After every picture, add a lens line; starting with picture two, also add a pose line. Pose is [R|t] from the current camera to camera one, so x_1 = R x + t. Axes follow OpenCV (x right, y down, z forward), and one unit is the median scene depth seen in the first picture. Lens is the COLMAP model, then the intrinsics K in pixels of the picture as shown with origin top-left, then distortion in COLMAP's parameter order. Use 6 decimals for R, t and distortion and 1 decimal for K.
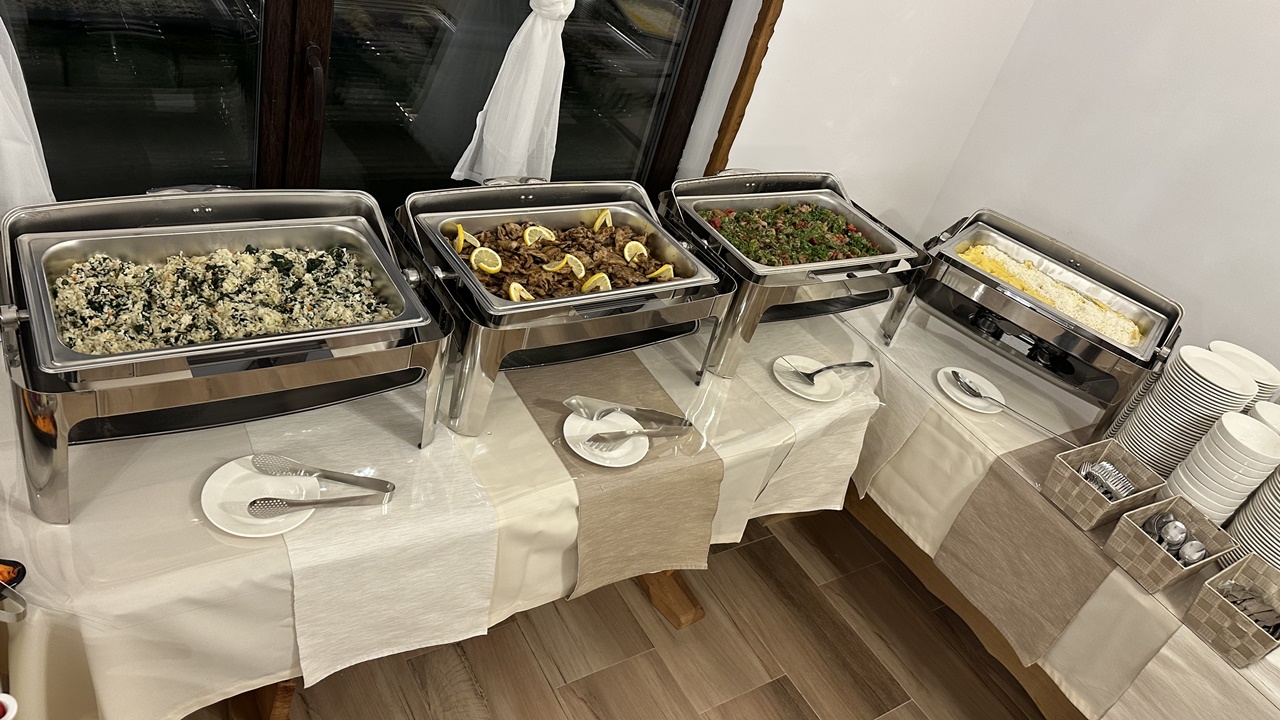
lens RADIAL K [[891.5, 0, 633.1], [0, 891.5, 337.3], [0, 0, 1]] dist [0.081417, -0.103457]
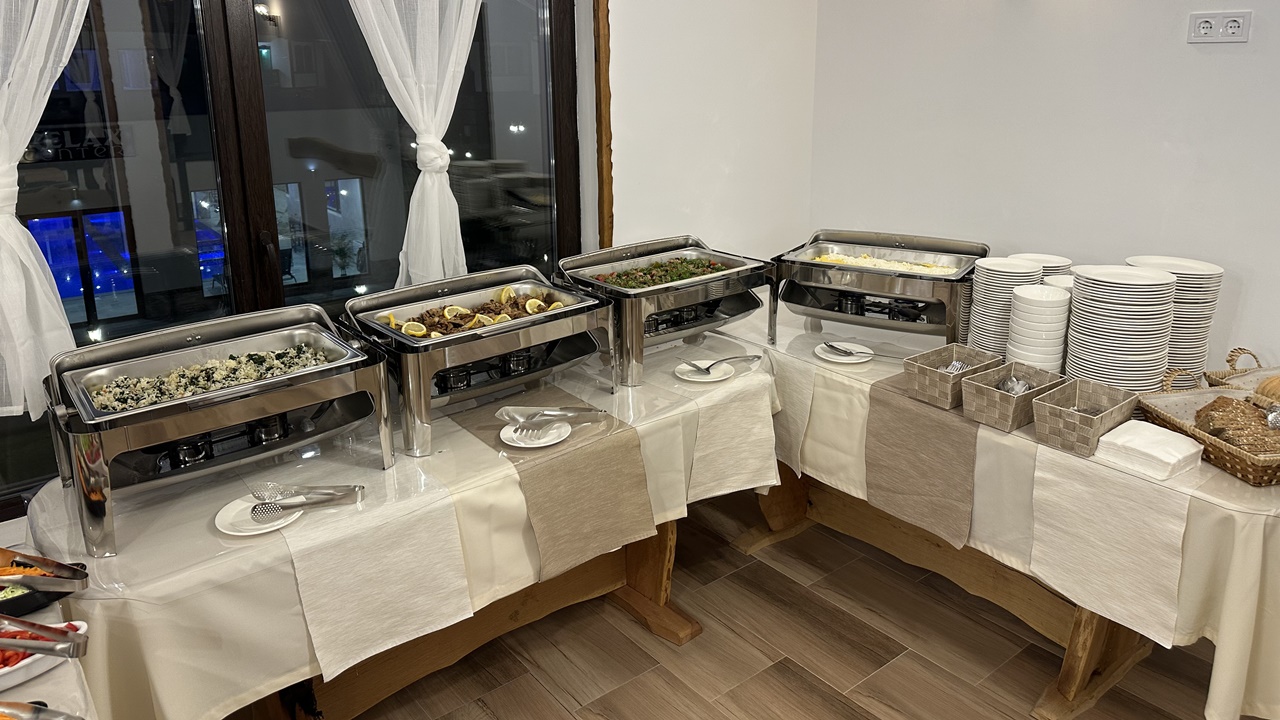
lens RADIAL K [[891.5, 0, 637.8], [0, 891.5, 274.9], [0, 0, 1]] dist [0.081417, -0.103457]
pose [[0.957009, -0.288104, 0.033624, 0.119736], [0.282469, 0.899337, -0.333774, 0.347562], [0.065922, 0.328922, 0.942053, -0.221961]]
